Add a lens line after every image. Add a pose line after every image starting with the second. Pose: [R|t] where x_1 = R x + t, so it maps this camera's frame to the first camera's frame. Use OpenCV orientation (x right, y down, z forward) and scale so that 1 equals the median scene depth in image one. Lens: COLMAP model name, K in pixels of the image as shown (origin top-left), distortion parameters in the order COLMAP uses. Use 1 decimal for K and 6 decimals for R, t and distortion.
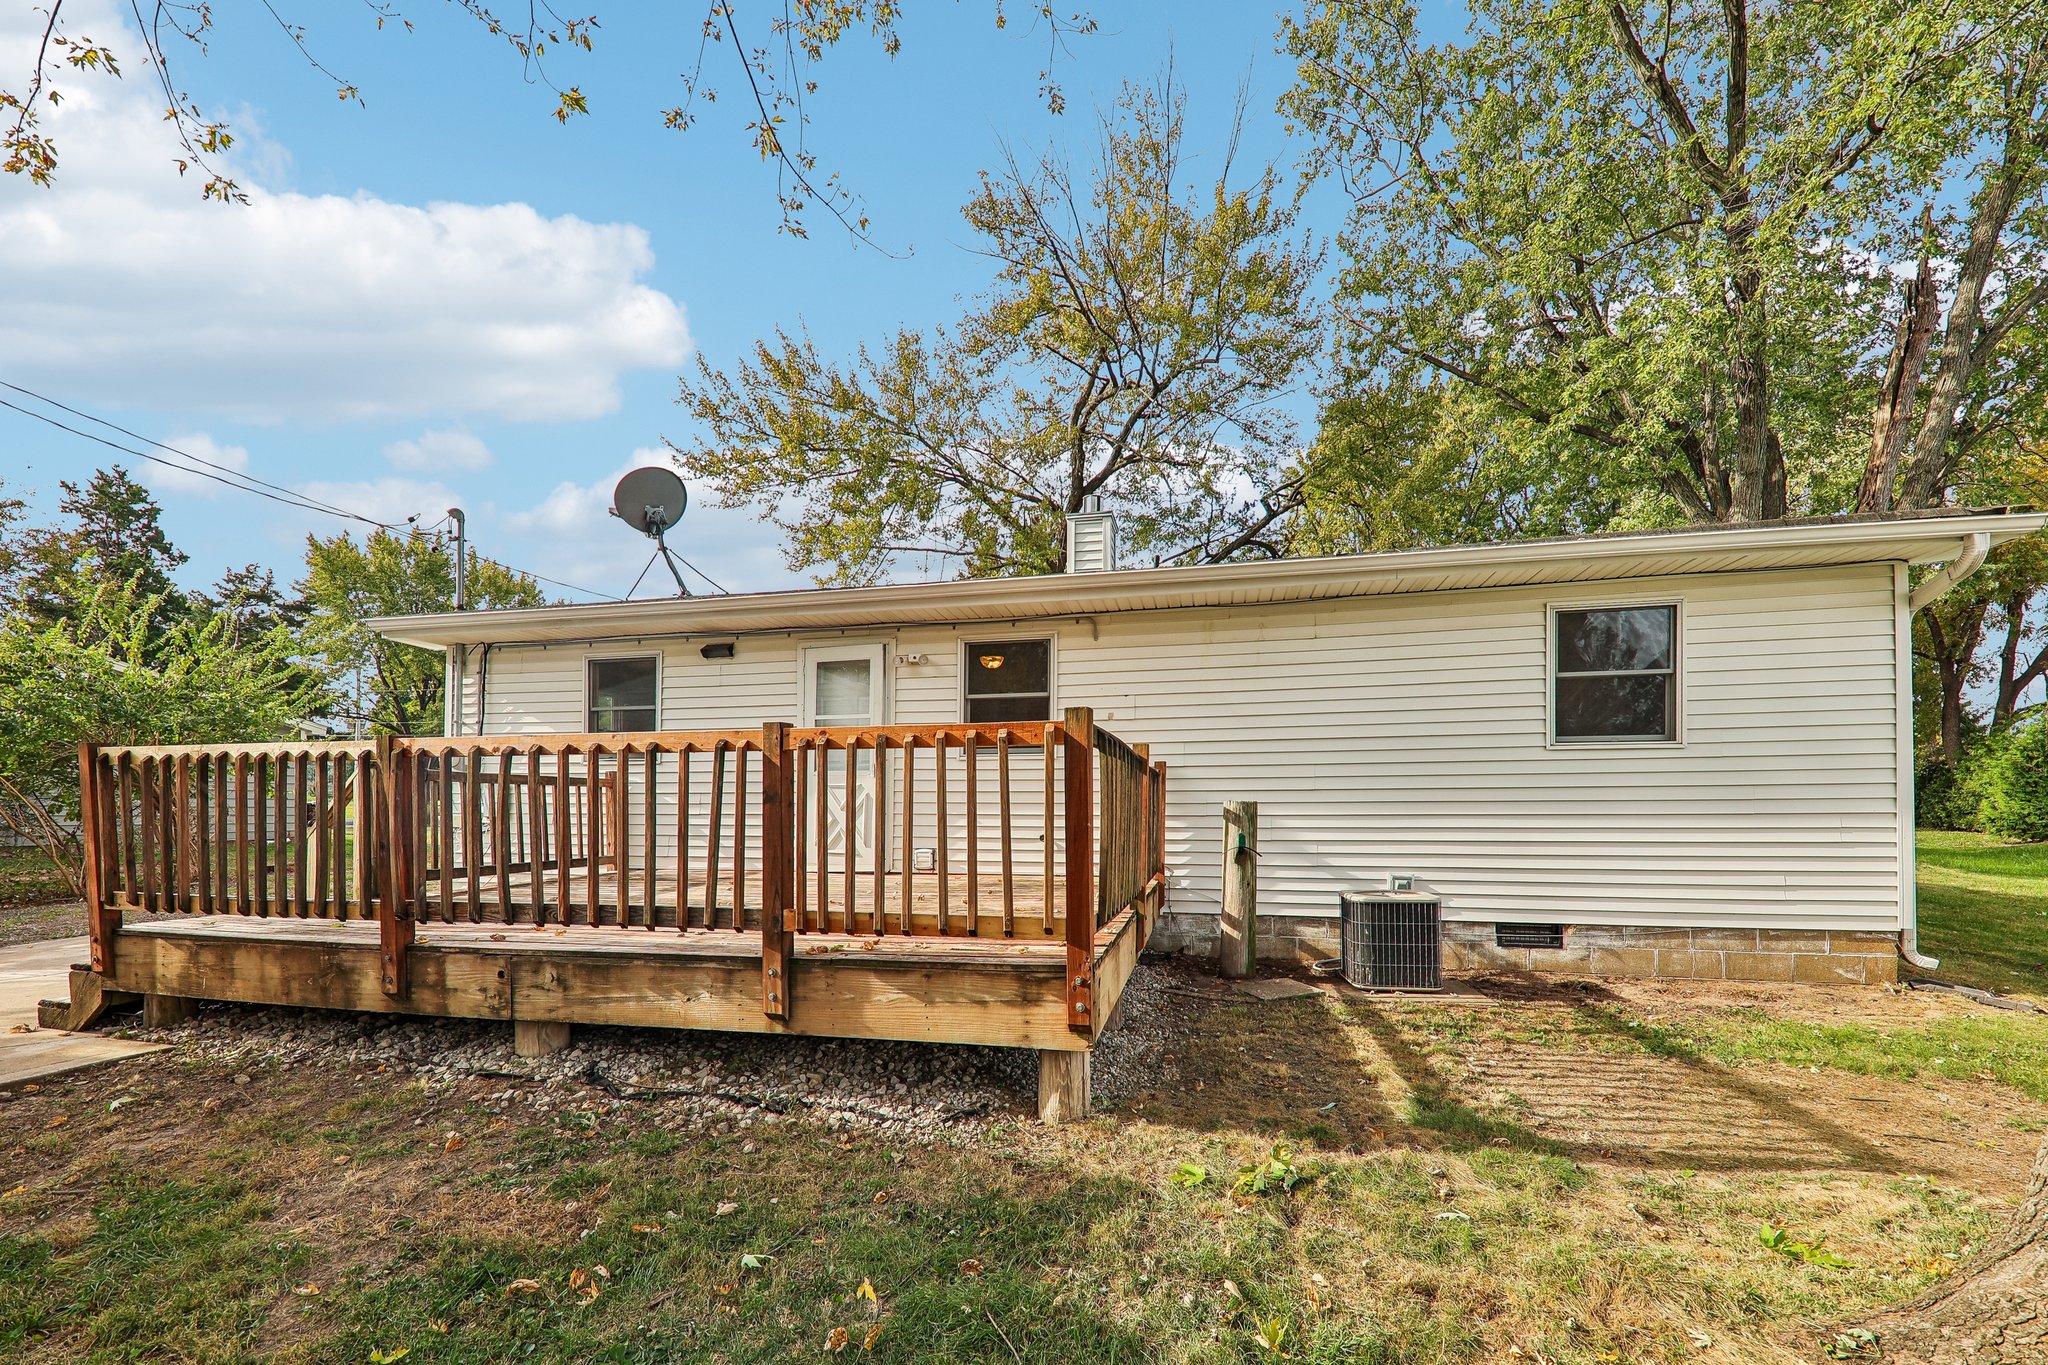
lens RADIAL K [[786.5, 0, 1032.4], [0, 786.5, 797.3], [0, 0, 1]] dist [0.009612, -0.000264]
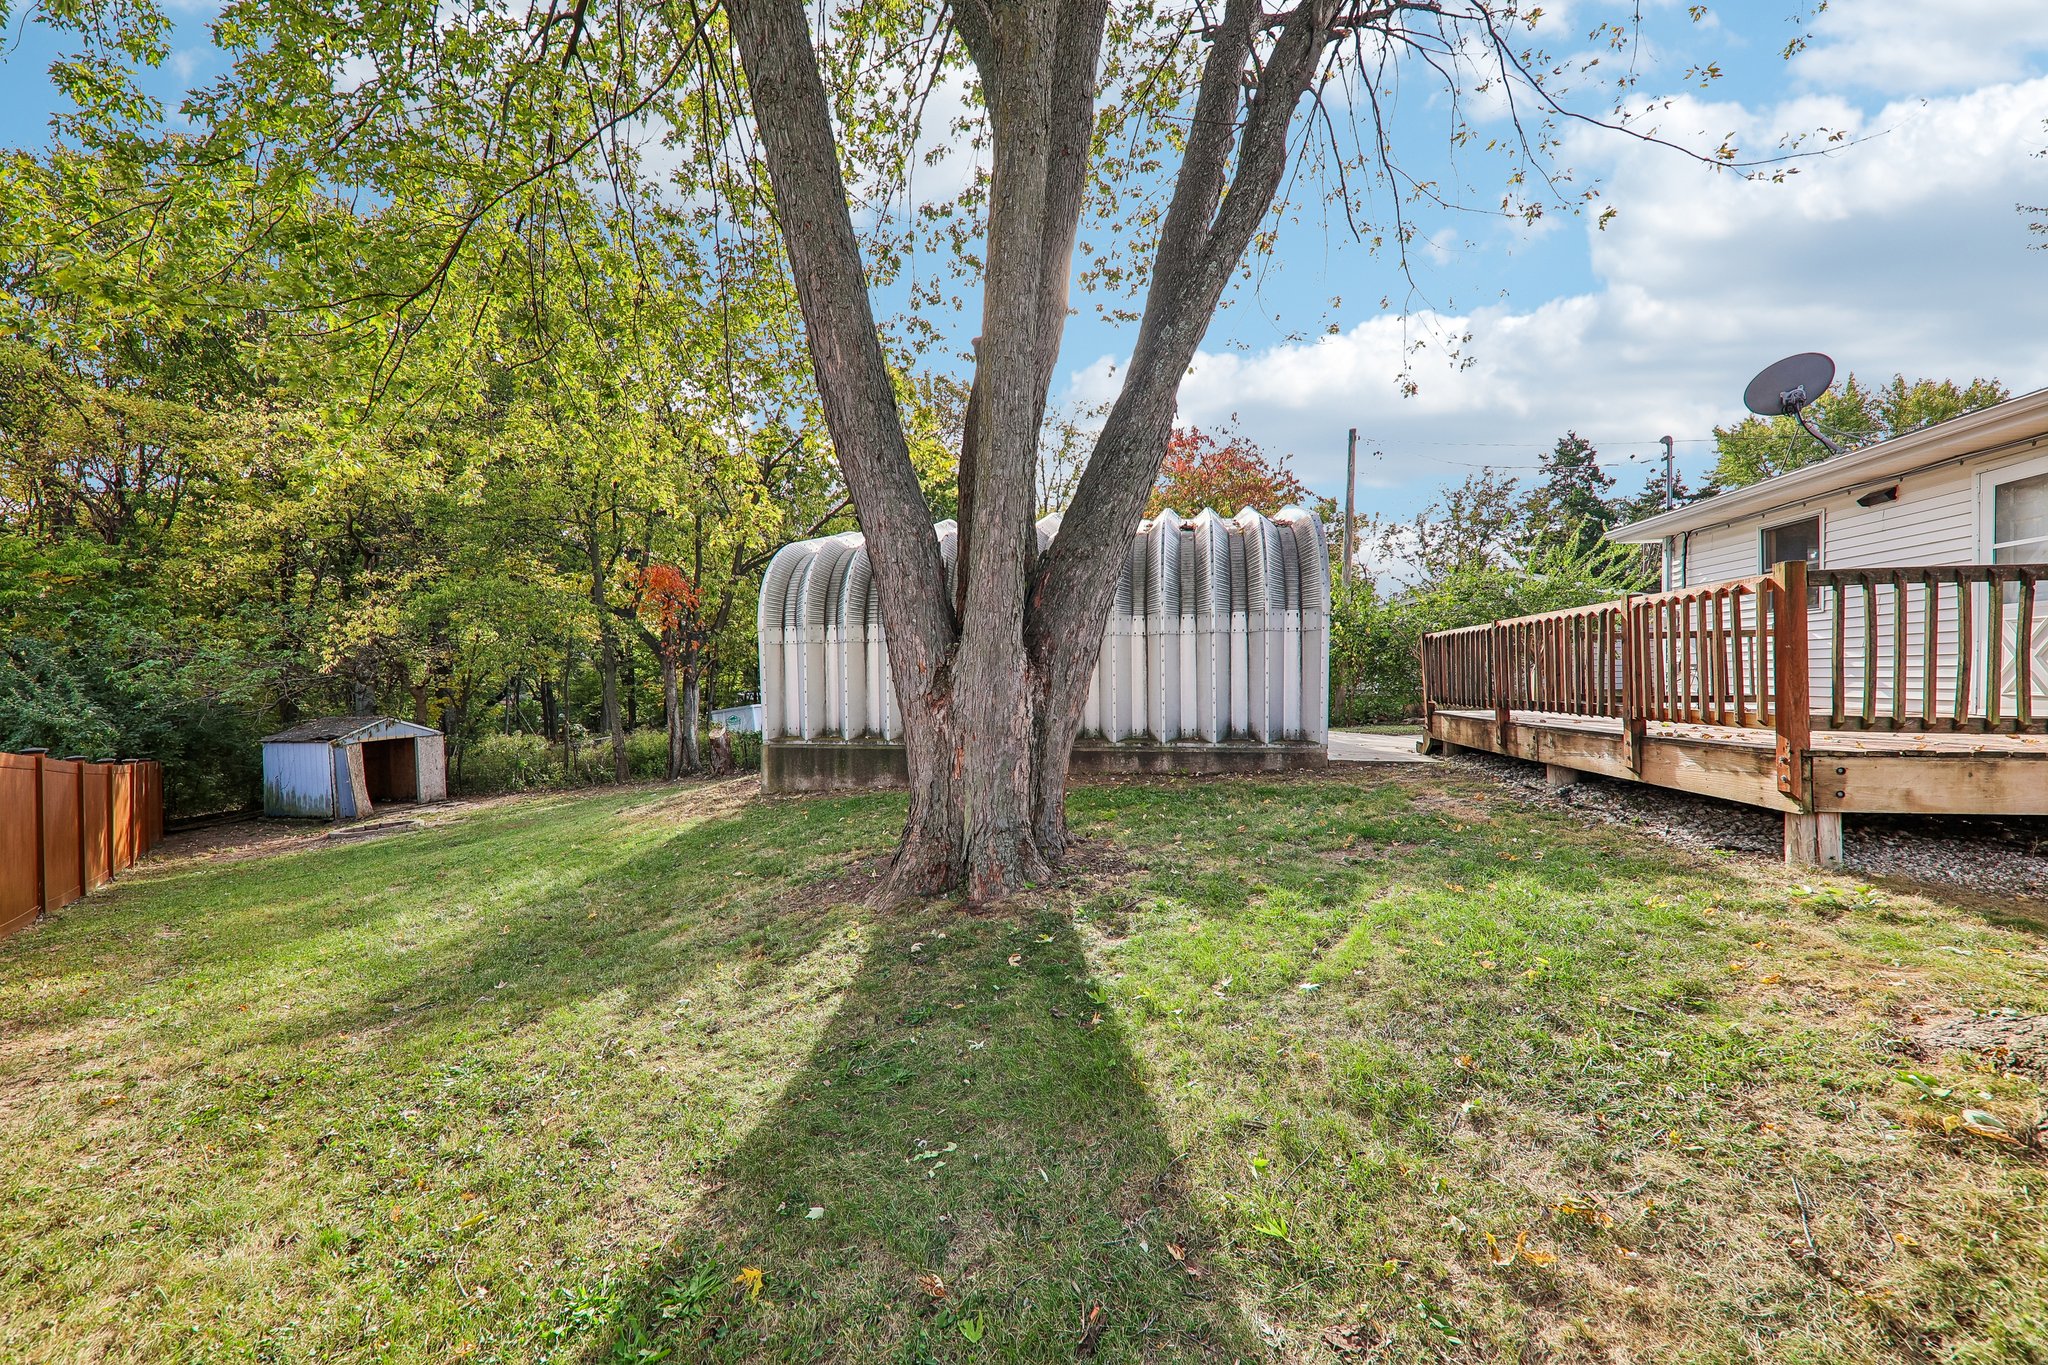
lens RADIAL K [[704.5, 0, 1013.2], [0, 704.5, 680.9], [0, 0, 1]] dist [0.014396, -0.009399]
pose [[0.015911, 0.001426, -0.999872, 0.499081], [0.026345, 0.999651, 0.001844, 0.021658], [0.999526, -0.026371, 0.015868, -0.146858]]
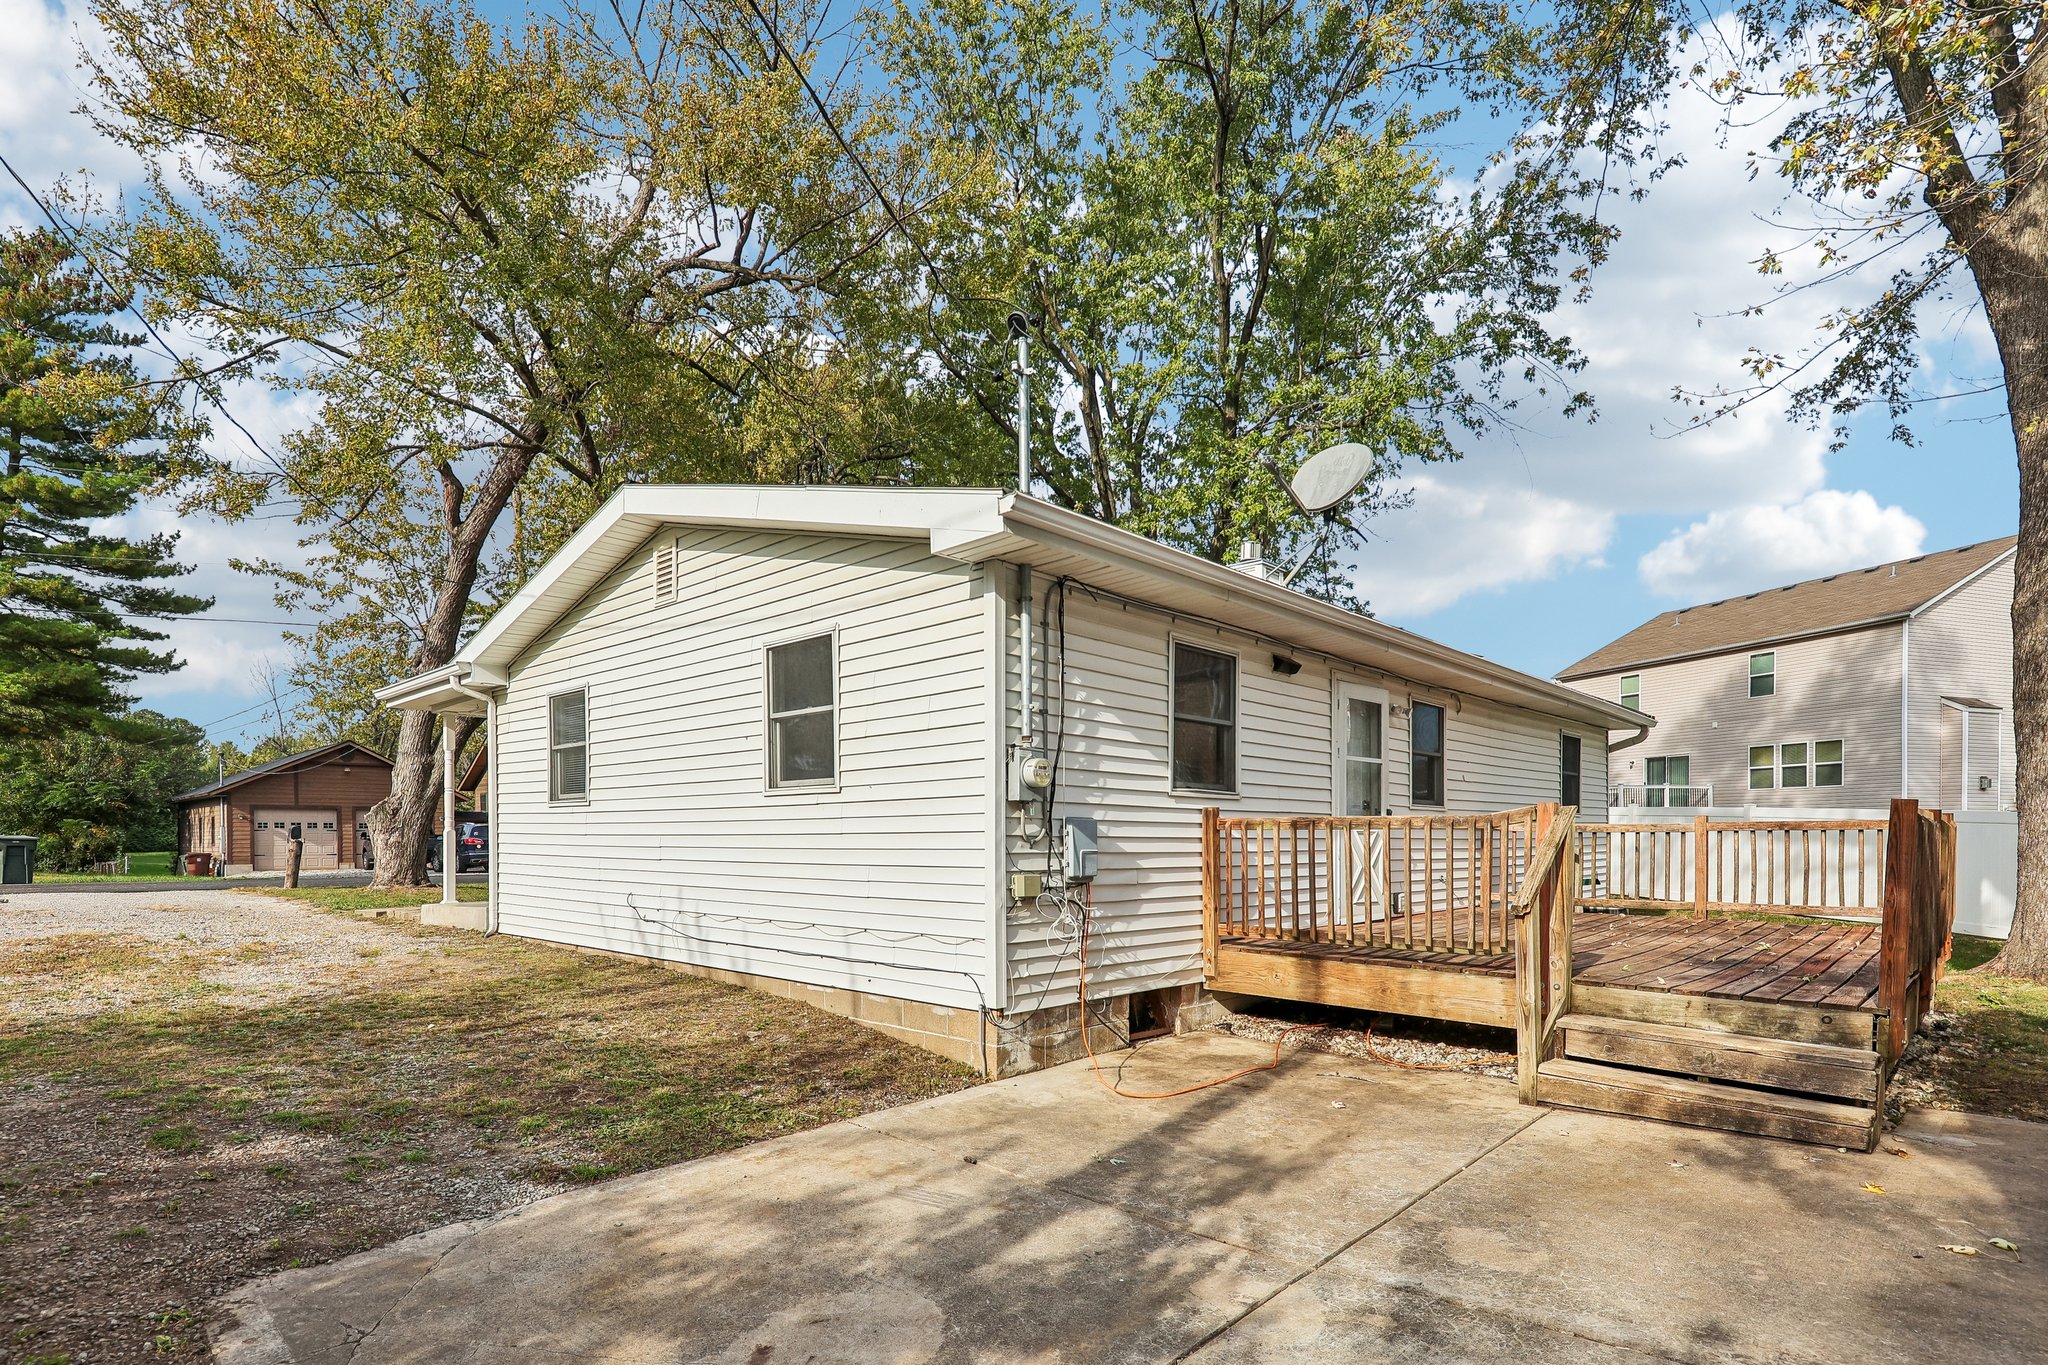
lens RADIAL K [[1041.5, 0, 1038.8], [0, 1041.5, 844.7], [0, 0, 1]] dist [0.016104, 0.001003]
pose [[0.489217, -0.007352, 0.872131, -1.474743], [-0.023999, 0.999472, 0.021887, -0.016128], [-0.871832, -0.031638, 0.488783, 0.686047]]
